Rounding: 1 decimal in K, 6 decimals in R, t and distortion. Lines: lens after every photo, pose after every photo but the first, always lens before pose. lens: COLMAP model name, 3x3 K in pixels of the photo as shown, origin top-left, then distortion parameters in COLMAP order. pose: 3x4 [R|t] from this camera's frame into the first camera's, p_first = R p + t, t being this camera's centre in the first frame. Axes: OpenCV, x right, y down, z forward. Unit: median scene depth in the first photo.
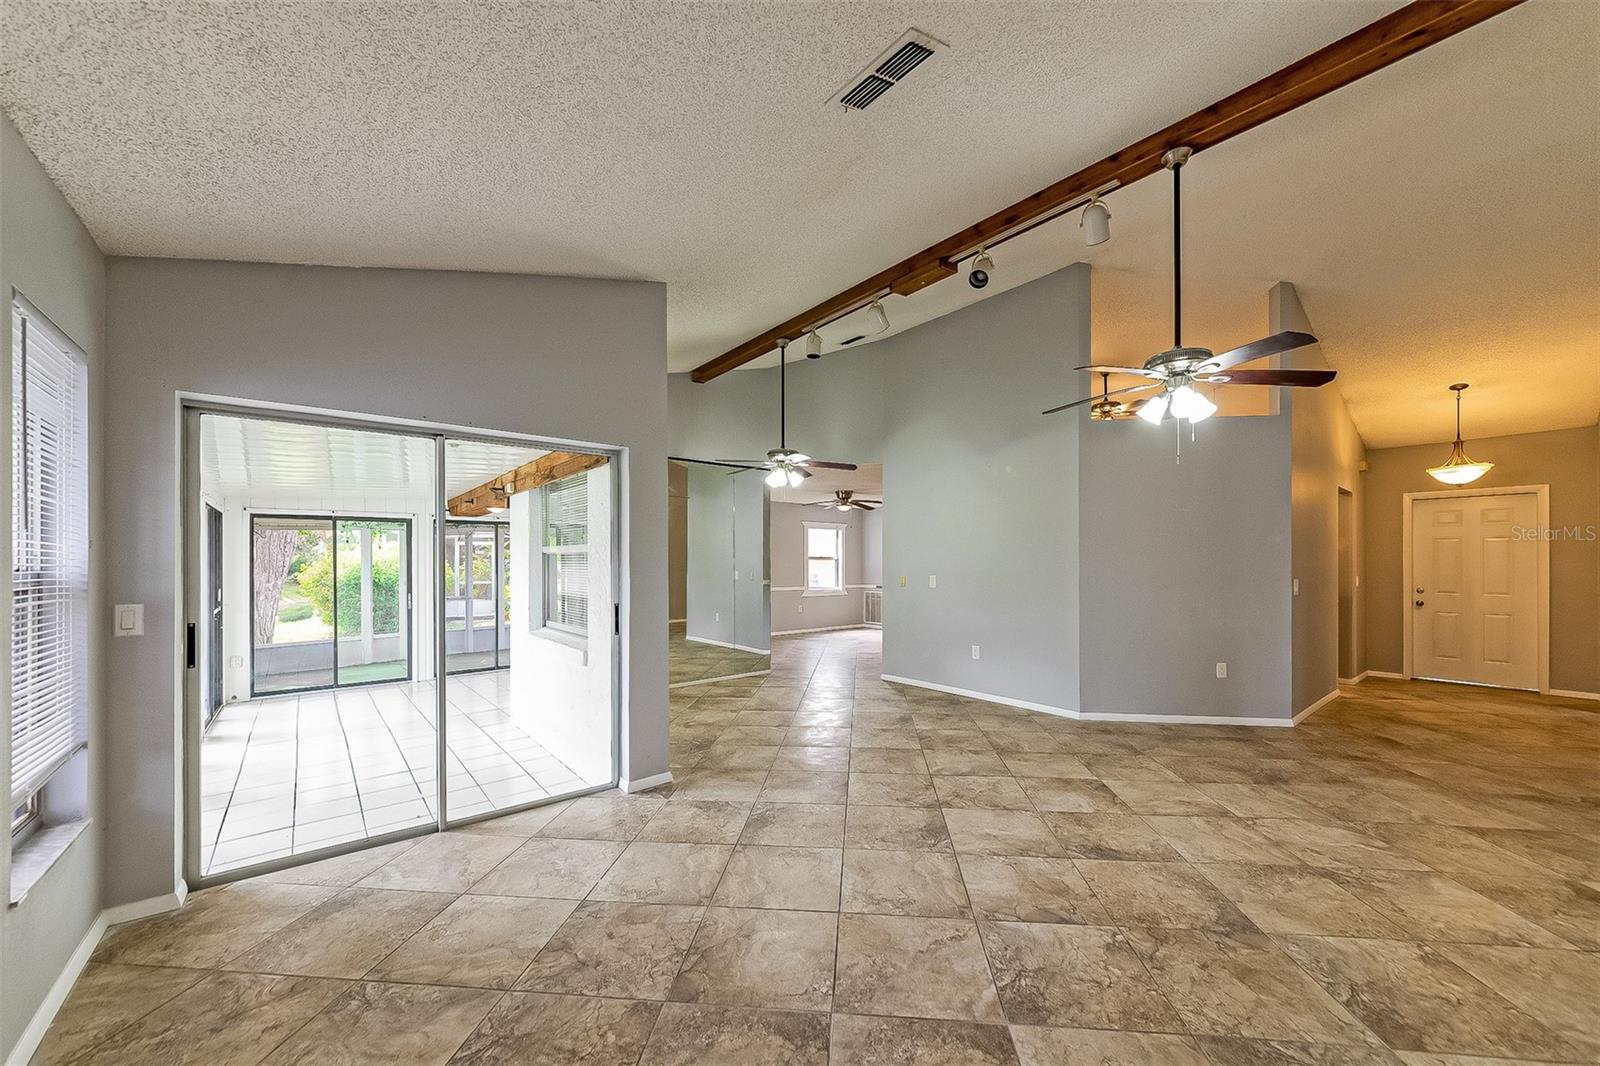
lens RADIAL K [[605.4, 0, 810.7], [0, 605.4, 565.2], [0, 0, 1]] dist [-0.000963, 0.000571]
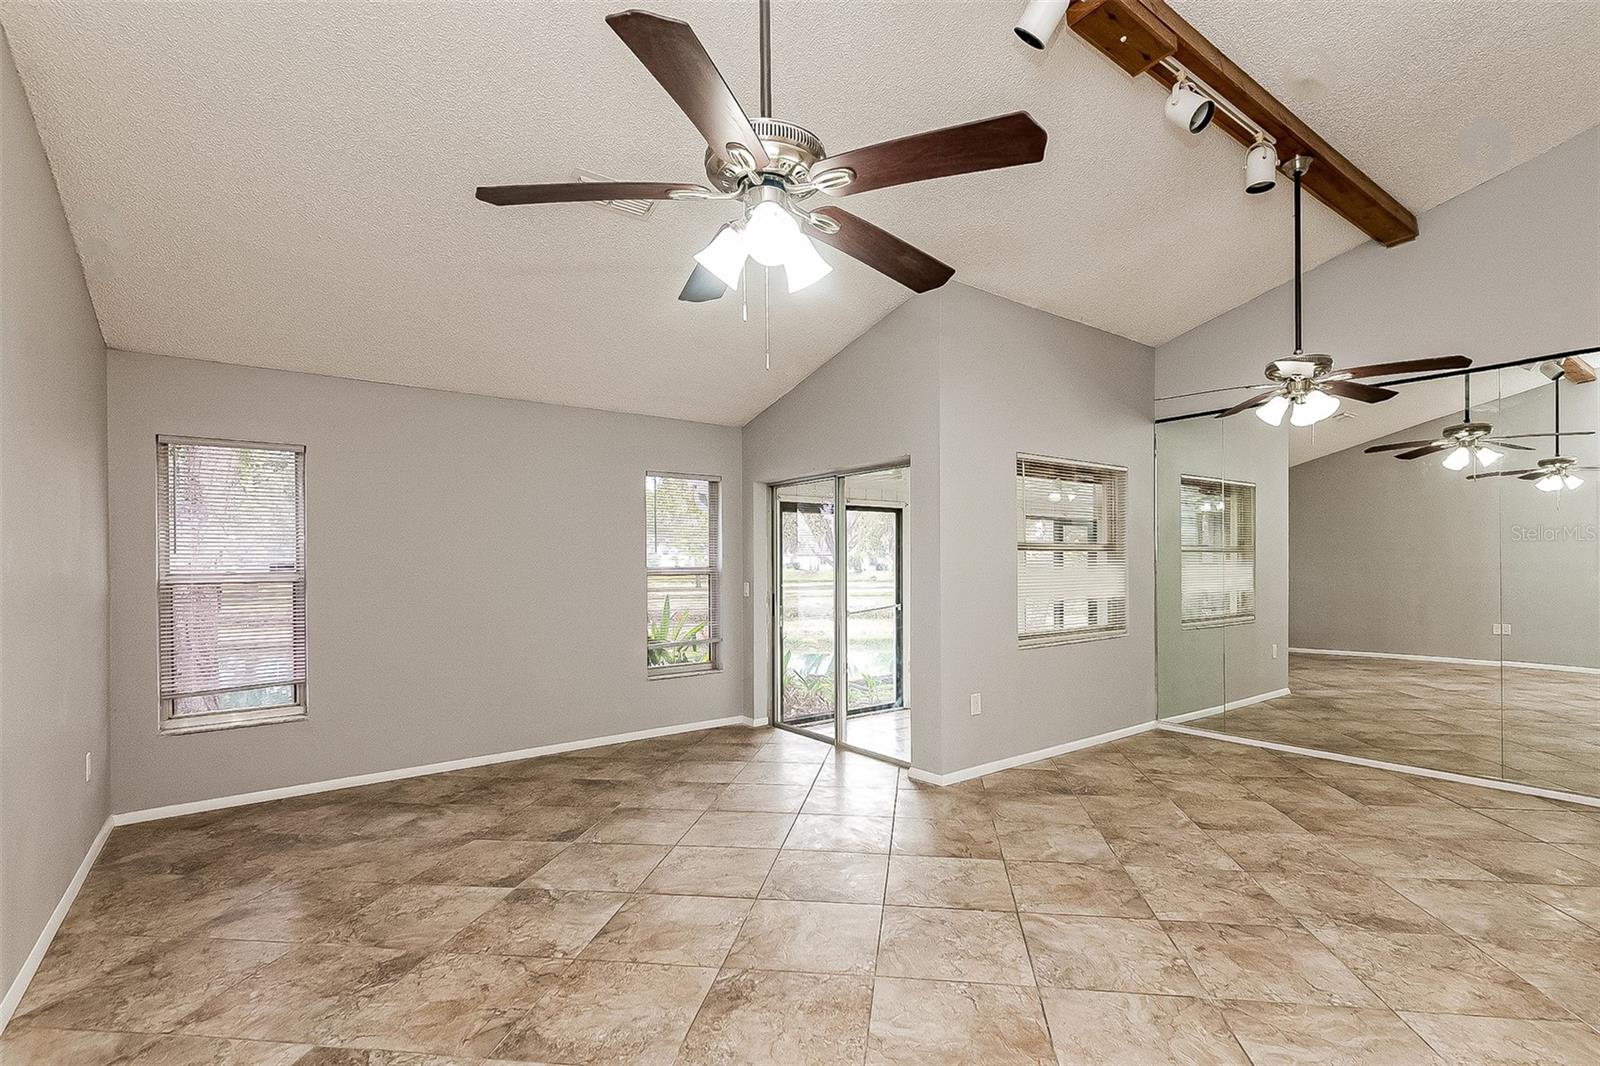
lens RADIAL K [[738.6, 0, 820.9], [0, 738.6, 562.8], [0, 0, 1]] dist [0.013748, -0.001179]
pose [[-0.044571, 0.002723, -0.999003, 1.347182], [0.003434, 0.999991, 0.002572, -0.014583], [0.999000, -0.003316, -0.044580, 1.181831]]
